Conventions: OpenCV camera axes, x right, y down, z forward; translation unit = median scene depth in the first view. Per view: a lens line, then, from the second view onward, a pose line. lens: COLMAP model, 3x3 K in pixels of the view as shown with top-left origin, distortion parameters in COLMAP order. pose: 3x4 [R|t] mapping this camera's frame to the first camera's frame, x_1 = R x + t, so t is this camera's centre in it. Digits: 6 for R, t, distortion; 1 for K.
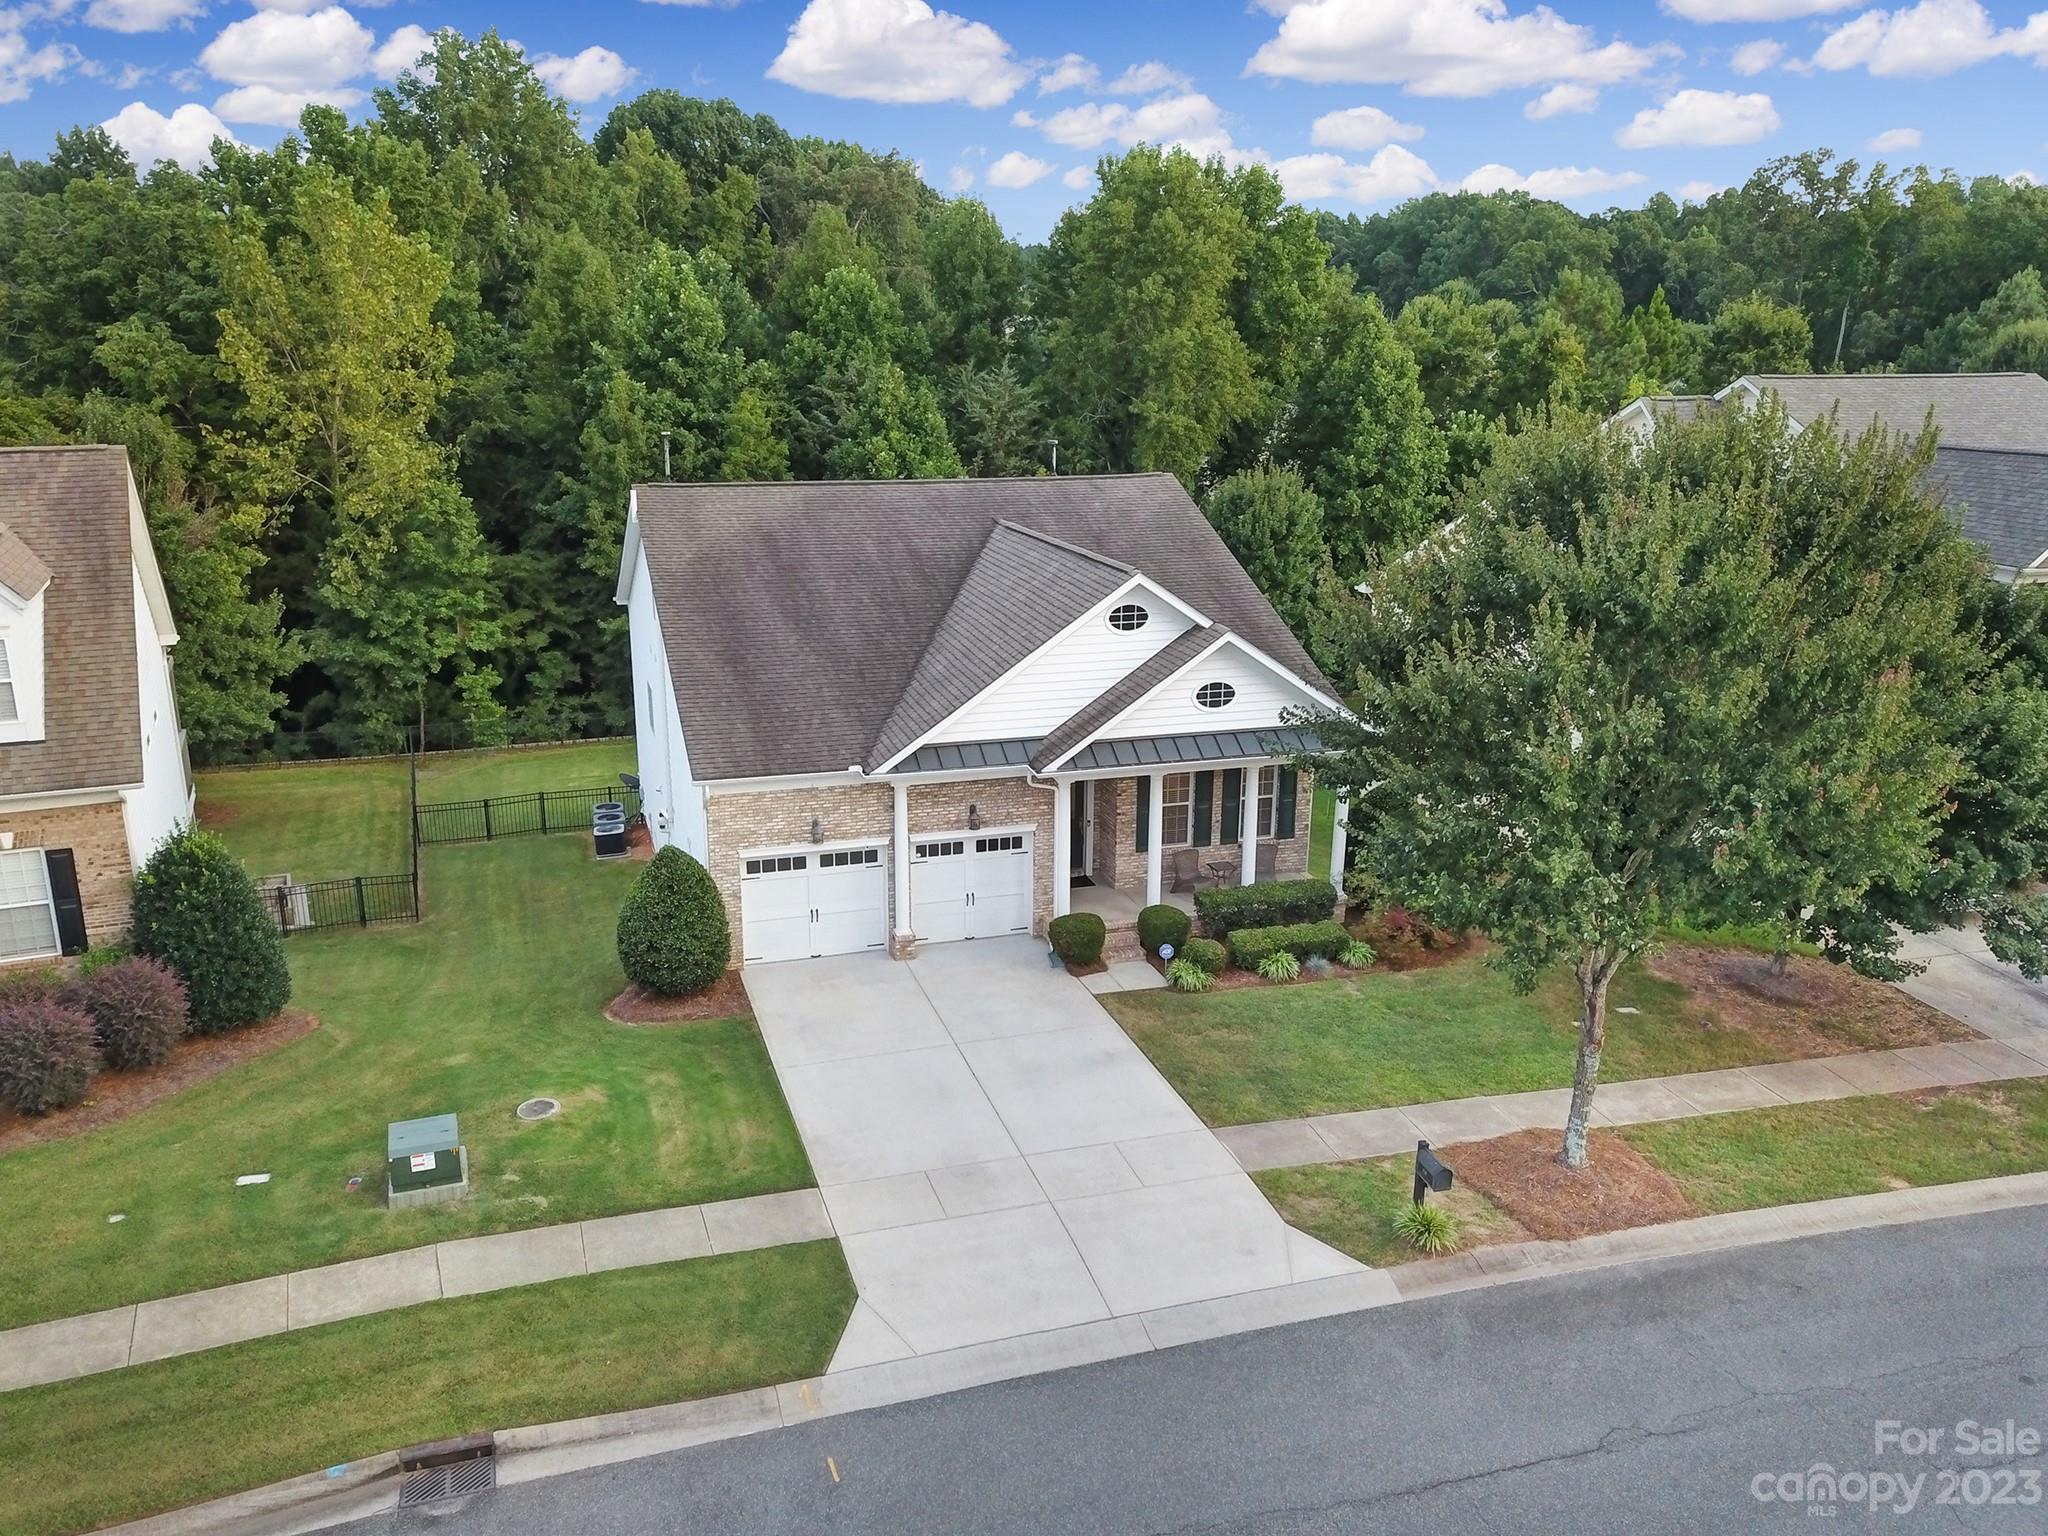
lens RADIAL K [[1688.0, 0, 1024.0], [0, 1688.0, 768.0], [0, 0, 1]] dist [0.007797, -0.002591]
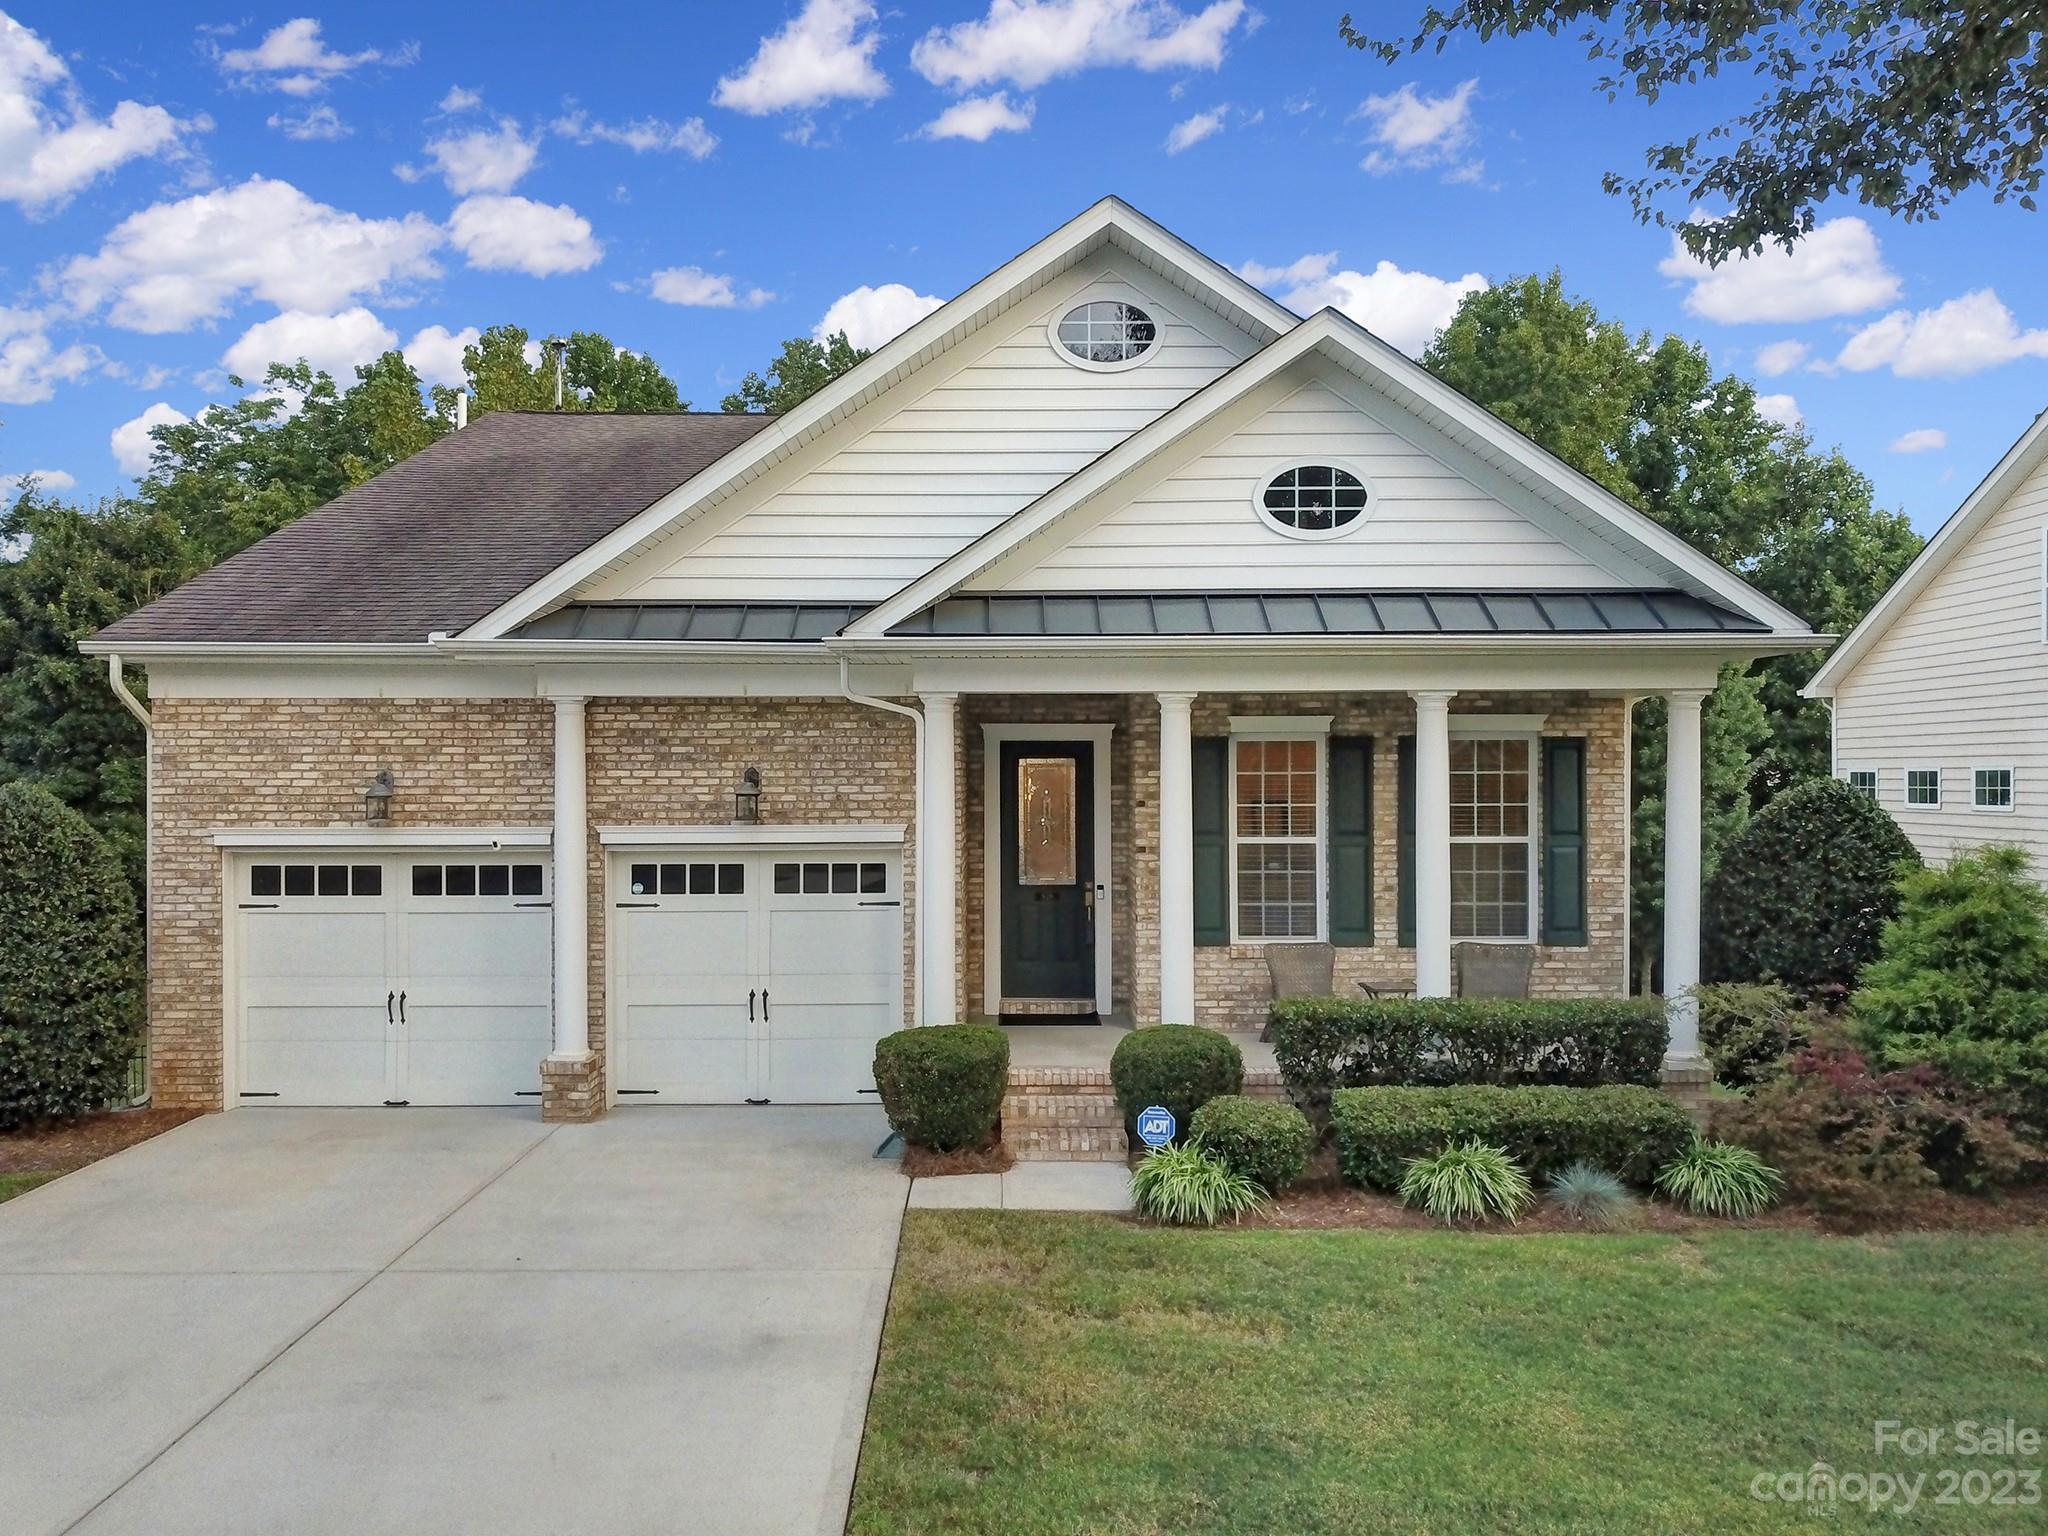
lens RADIAL K [[1623.3, 0, 1024.0], [0, 1623.3, 768.0], [0, 0, 1]] dist [-0.015566, -0.003854]
pose [[0.955702, -0.011222, -0.294121, 0.161120], [-0.070441, 0.961513, -0.265575, 0.128740], [0.285781, 0.274529, 0.918130, 0.639432]]
